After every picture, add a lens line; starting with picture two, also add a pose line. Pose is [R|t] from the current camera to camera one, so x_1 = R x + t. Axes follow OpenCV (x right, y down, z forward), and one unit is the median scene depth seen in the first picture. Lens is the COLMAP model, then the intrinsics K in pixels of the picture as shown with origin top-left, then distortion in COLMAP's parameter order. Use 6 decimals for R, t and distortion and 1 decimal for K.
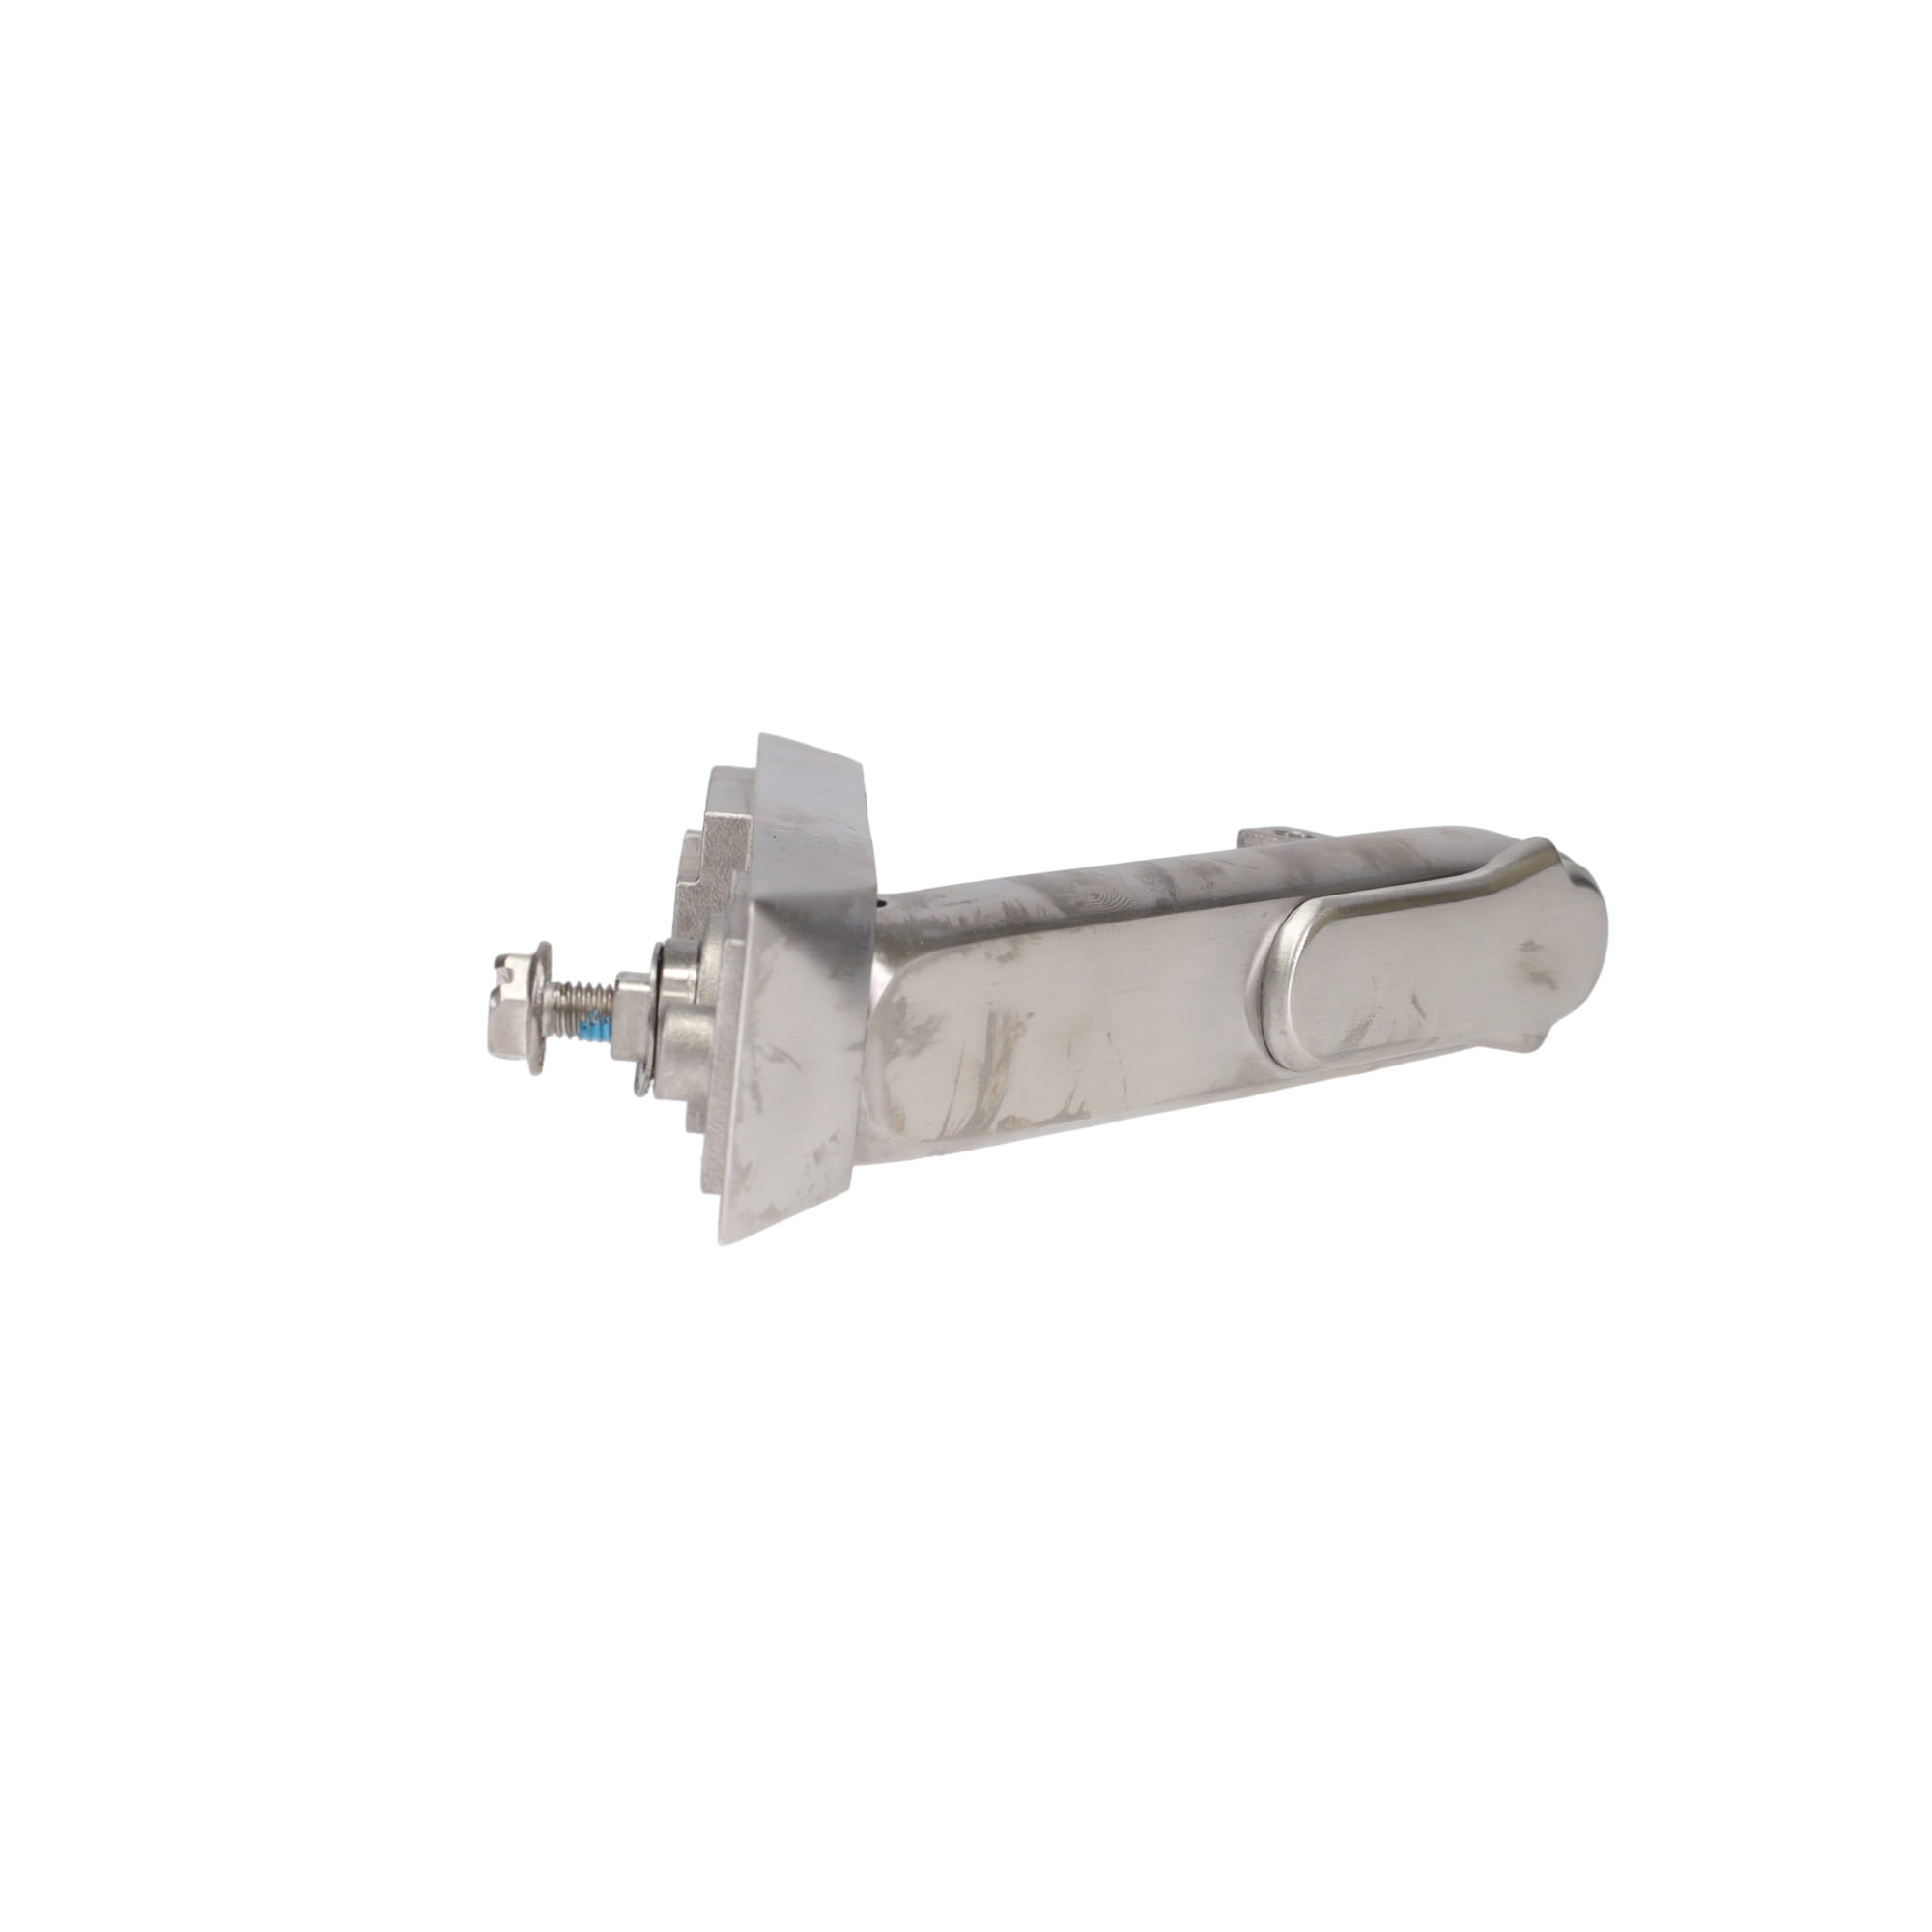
lens RADIAL K [[5178.7, 0, 970.4], [0, 5178.7, 962.5], [0, 0, 1]] dist [0.216162, 0.000000]
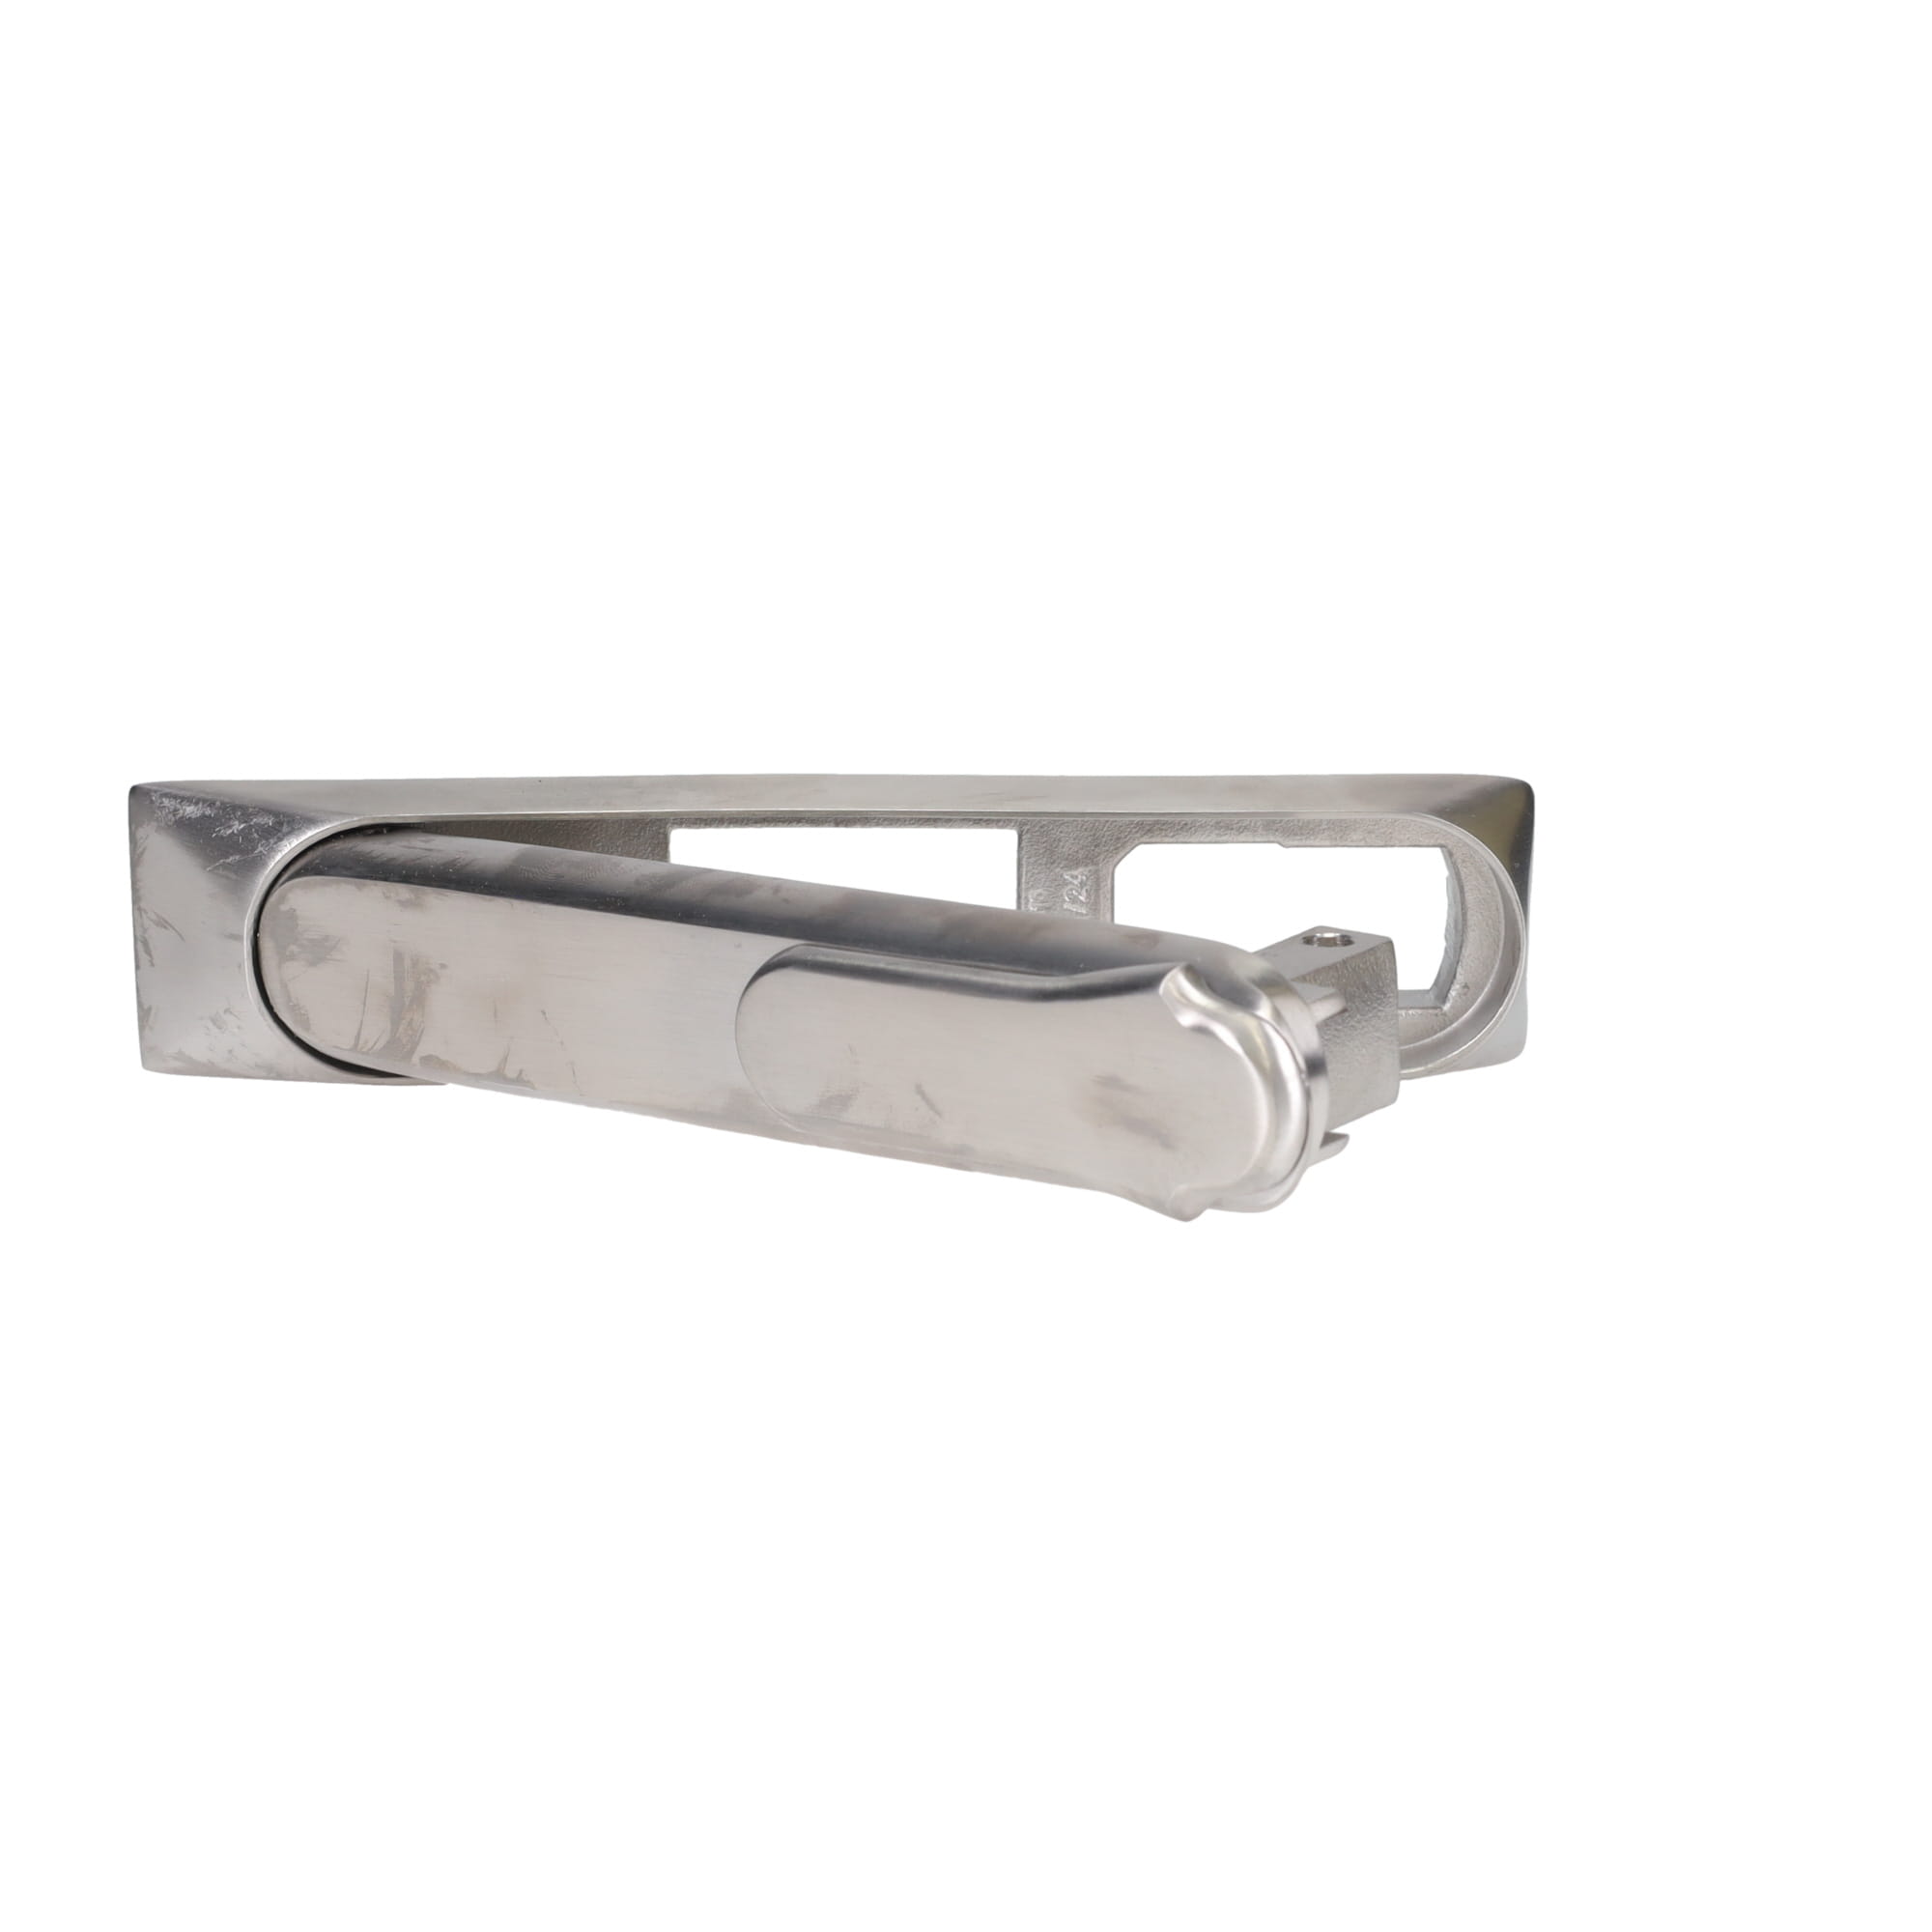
lens RADIAL K [[5178.7, 0, 971.5], [0, 5178.7, 969.4], [0, 0, 1]] dist [0.216162, 0.000000]
pose [[-0.007978, 0.132665, -0.991129, 1.084482], [-0.151016, 0.979633, 0.132342, -0.149021], [0.988499, 0.150732, 0.012219, 1.107704]]
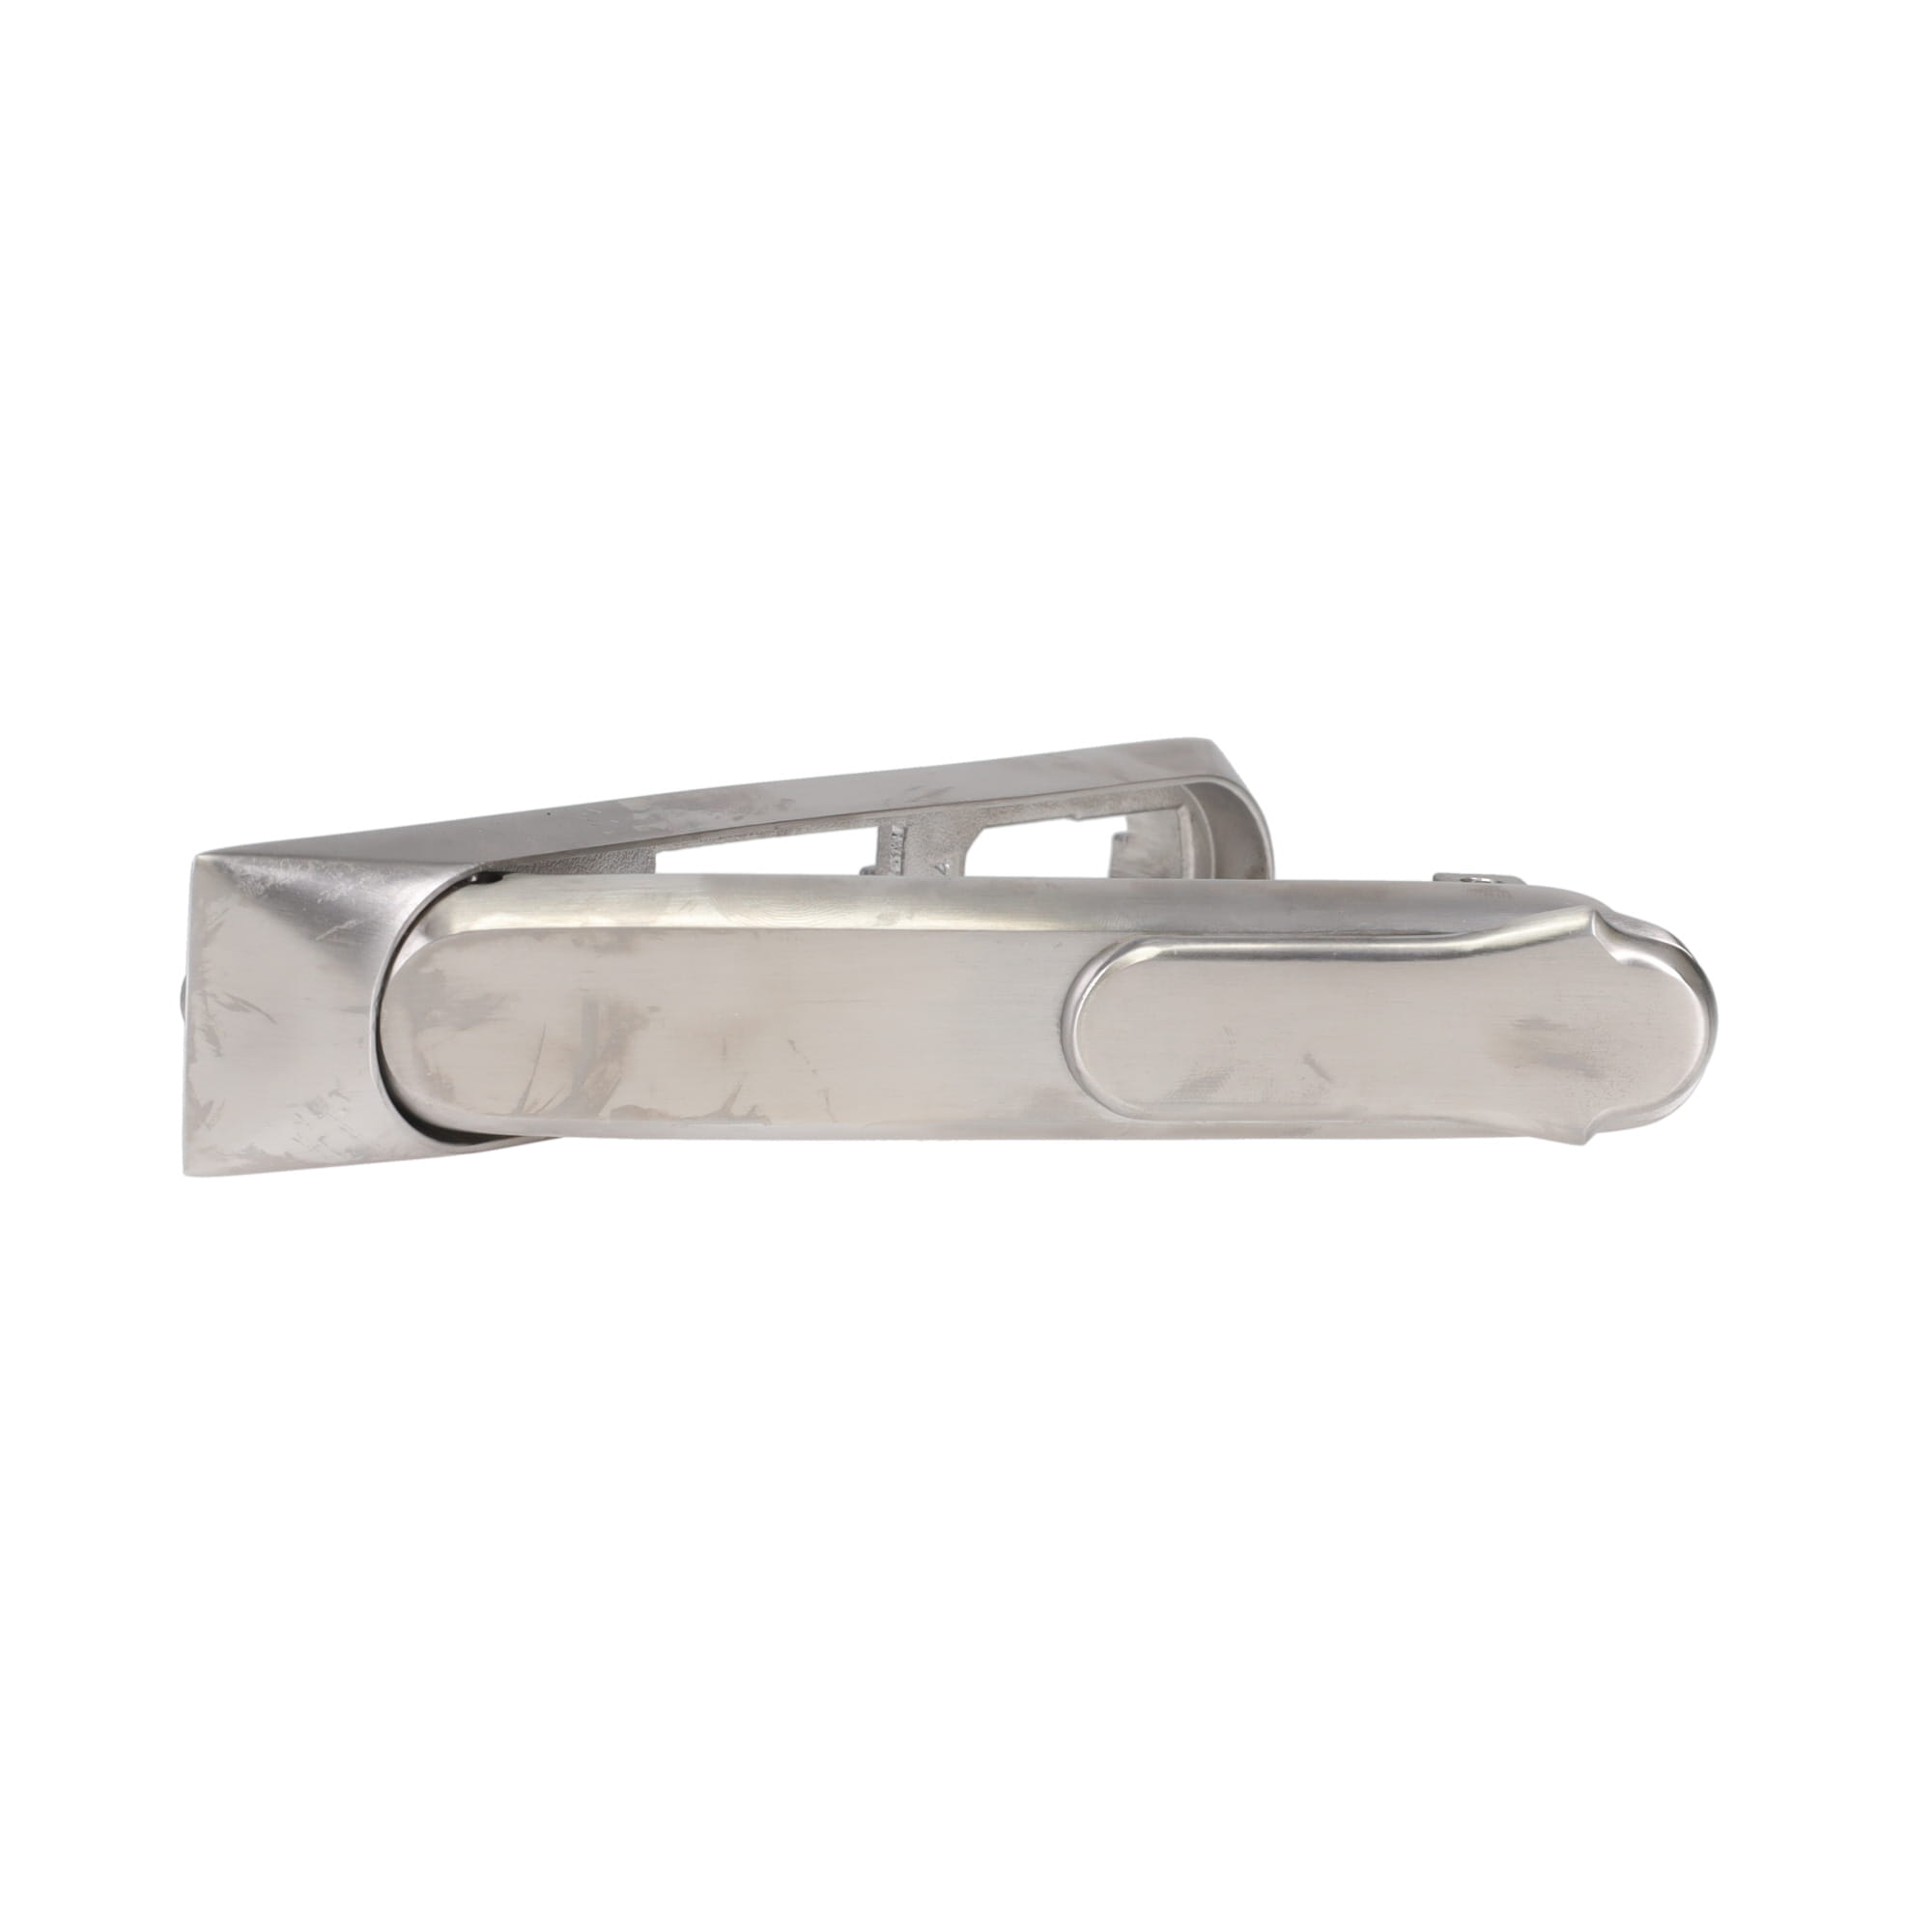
lens RADIAL K [[5178.7, 0, 952.5], [0, 5178.7, 968.3], [0, 0, 1]] dist [0.216162, 0.000000]
pose [[0.711416, 0.091637, -0.696771, 0.767589], [-0.100156, 0.994562, 0.028540, -0.032875], [0.695598, 0.049482, 0.716726, 0.317501]]
